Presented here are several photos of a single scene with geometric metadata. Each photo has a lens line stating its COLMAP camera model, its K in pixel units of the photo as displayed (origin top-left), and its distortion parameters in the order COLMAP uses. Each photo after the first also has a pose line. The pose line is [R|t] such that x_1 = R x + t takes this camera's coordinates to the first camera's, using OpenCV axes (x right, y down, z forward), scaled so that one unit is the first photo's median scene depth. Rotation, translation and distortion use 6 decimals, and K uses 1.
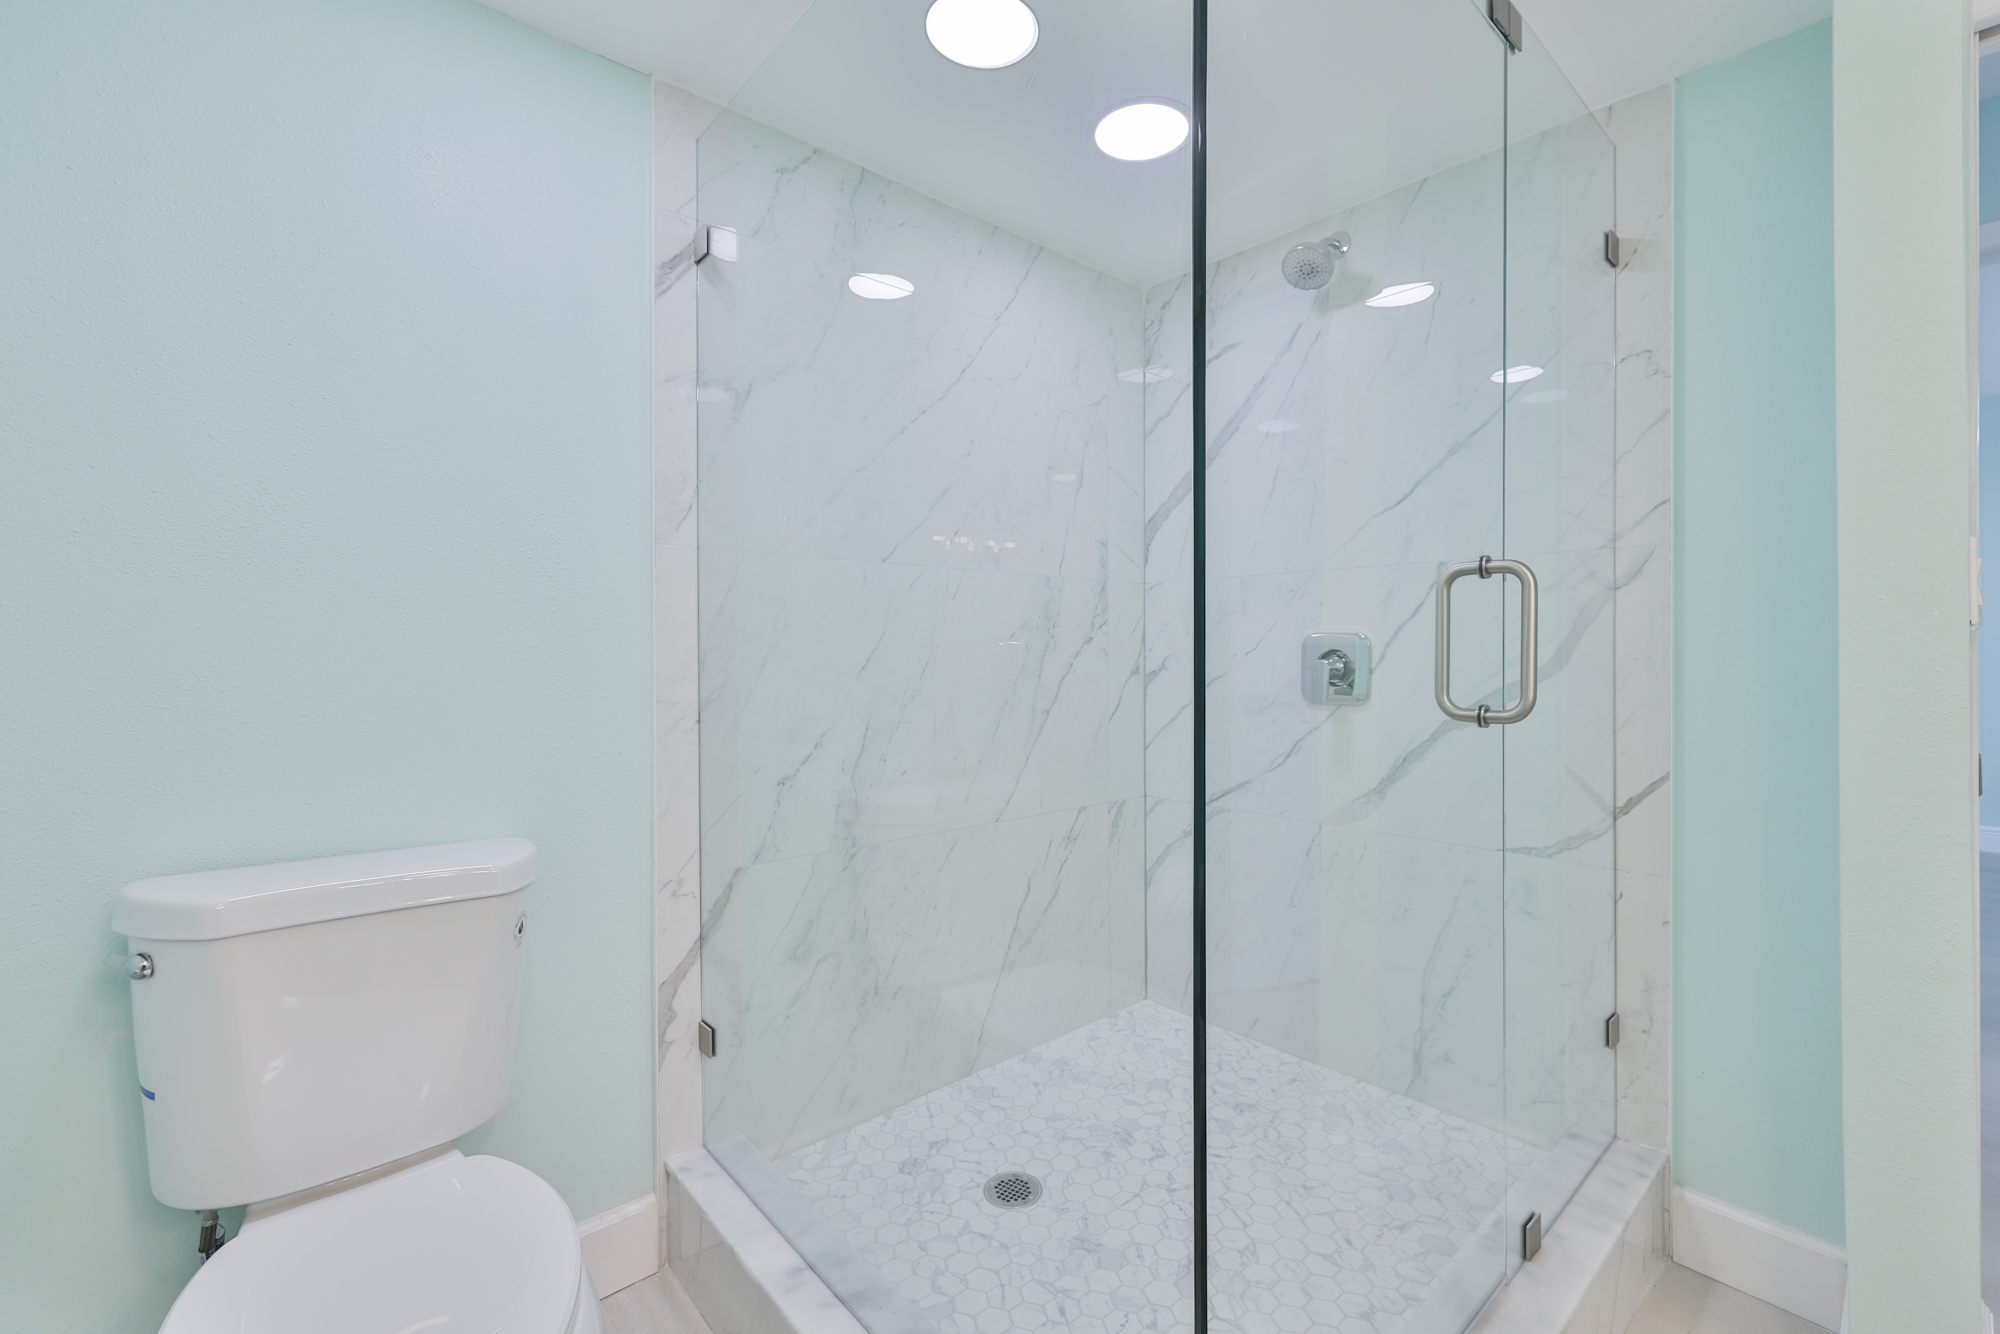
lens RADIAL K [[847.1, 0, 991.9], [0, 847.1, 663.0], [0, 0, 1]] dist [-0.012839, 0.001424]
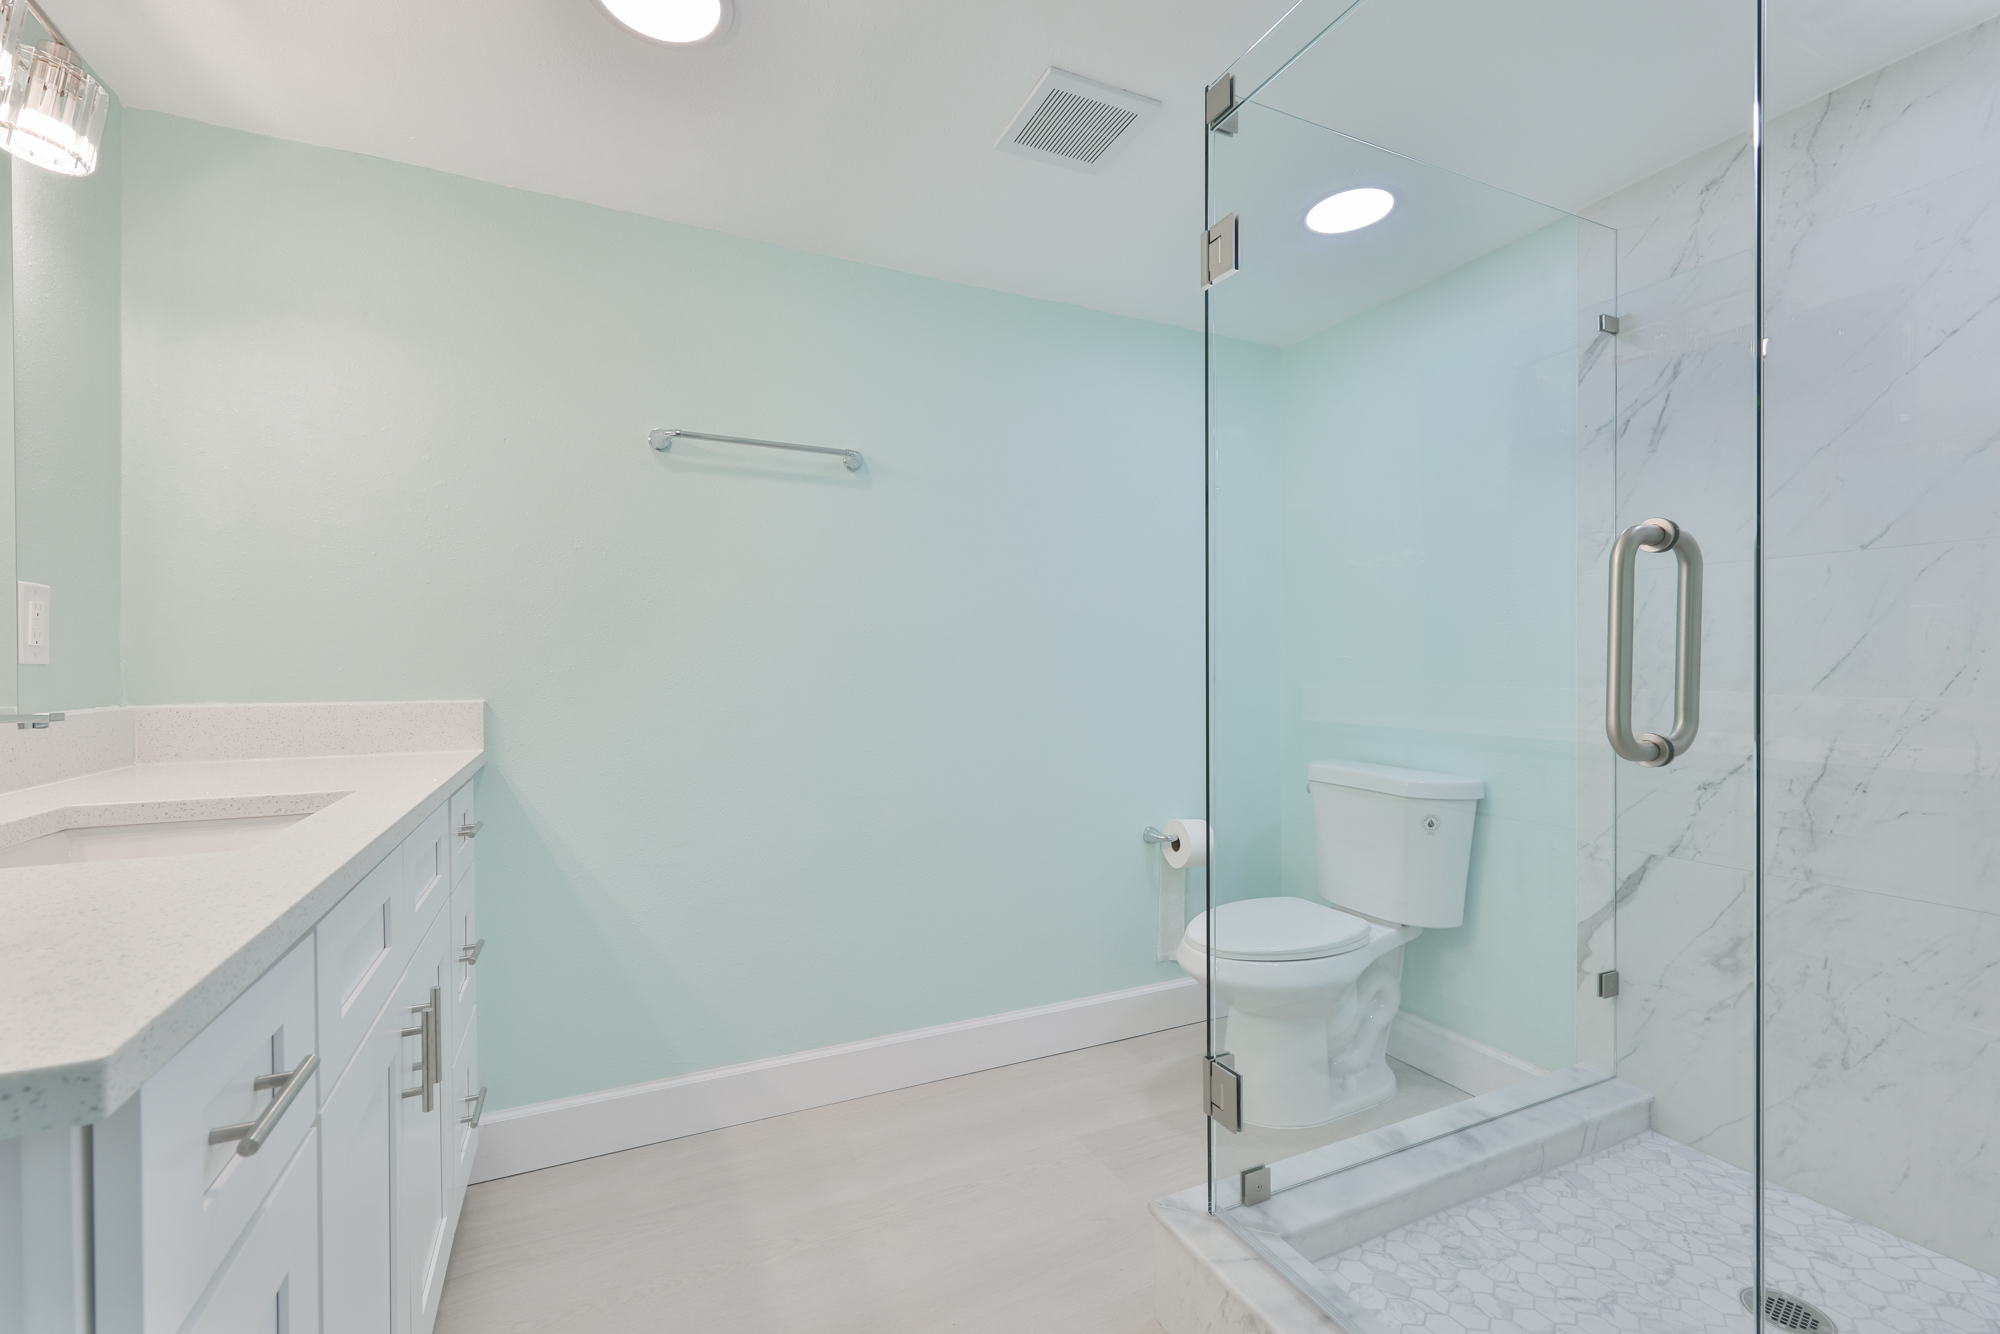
lens RADIAL K [[847.1, 0, 994.9], [0, 847.1, 668.5], [0, 0, 1]] dist [-0.012839, 0.001424]
pose [[-0.273776, 0.012057, -0.961718, 1.007370], [0.001684, 0.999926, 0.012056, -0.017438], [0.961792, 0.001681, -0.273776, 0.472616]]
